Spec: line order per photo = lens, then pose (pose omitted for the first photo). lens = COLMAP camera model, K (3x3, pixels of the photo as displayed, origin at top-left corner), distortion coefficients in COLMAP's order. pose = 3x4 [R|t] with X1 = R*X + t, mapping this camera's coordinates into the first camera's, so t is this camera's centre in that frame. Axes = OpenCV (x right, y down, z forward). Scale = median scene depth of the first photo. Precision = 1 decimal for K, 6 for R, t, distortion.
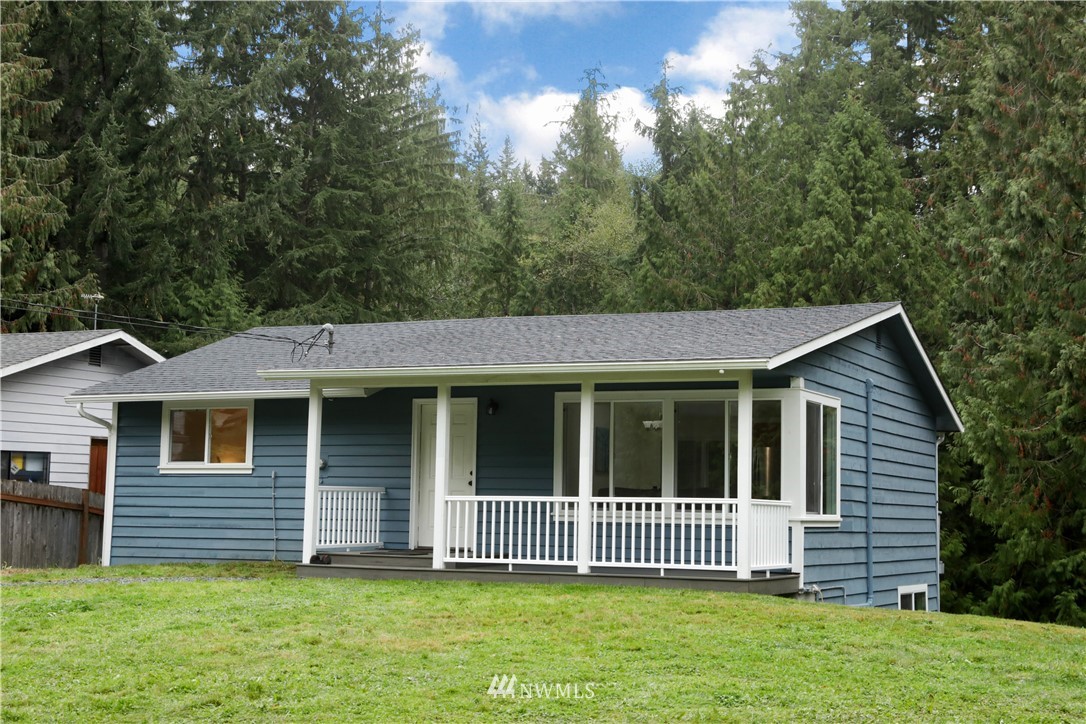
lens RADIAL K [[1571.5, 0, 547.1], [0, 1571.5, 364.7], [0, 0, 1]] dist [0.179710, 0.027171]
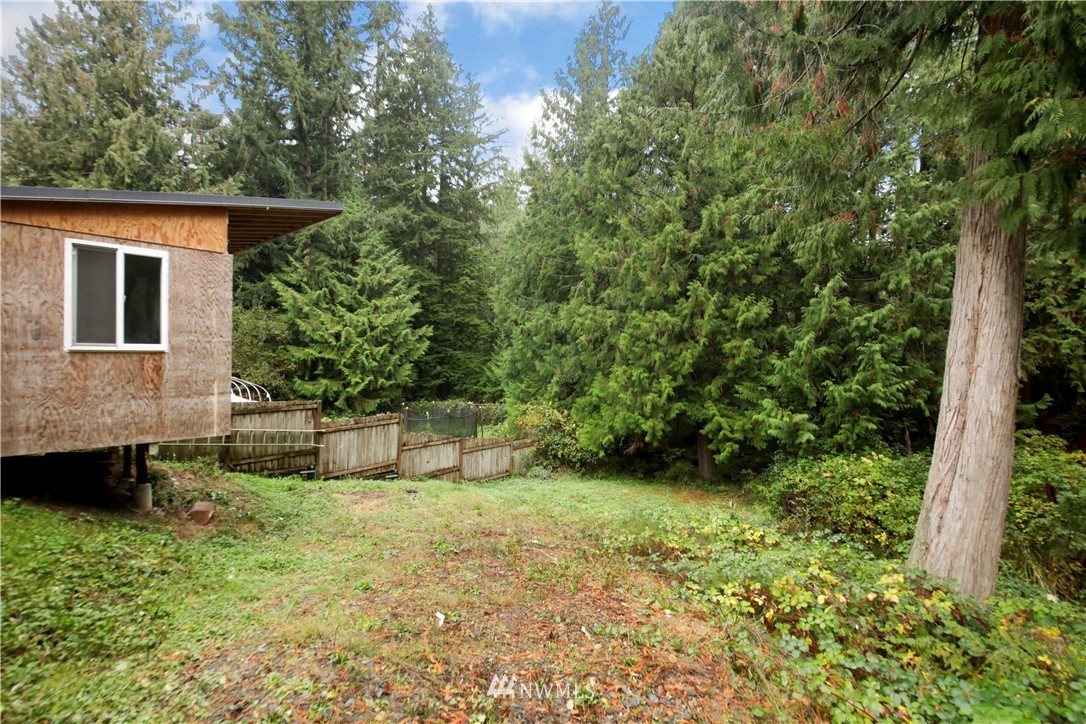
lens RADIAL K [[487.5, 0, 541.1], [0, 487.5, 357.7], [0, 0, 1]] dist [0.000972, -0.000029]
pose [[0.961528, -0.013196, -0.274390, 0.351473], [0.039780, 0.995006, 0.091546, 0.193510], [0.271812, -0.098939, 0.957251, 1.095878]]
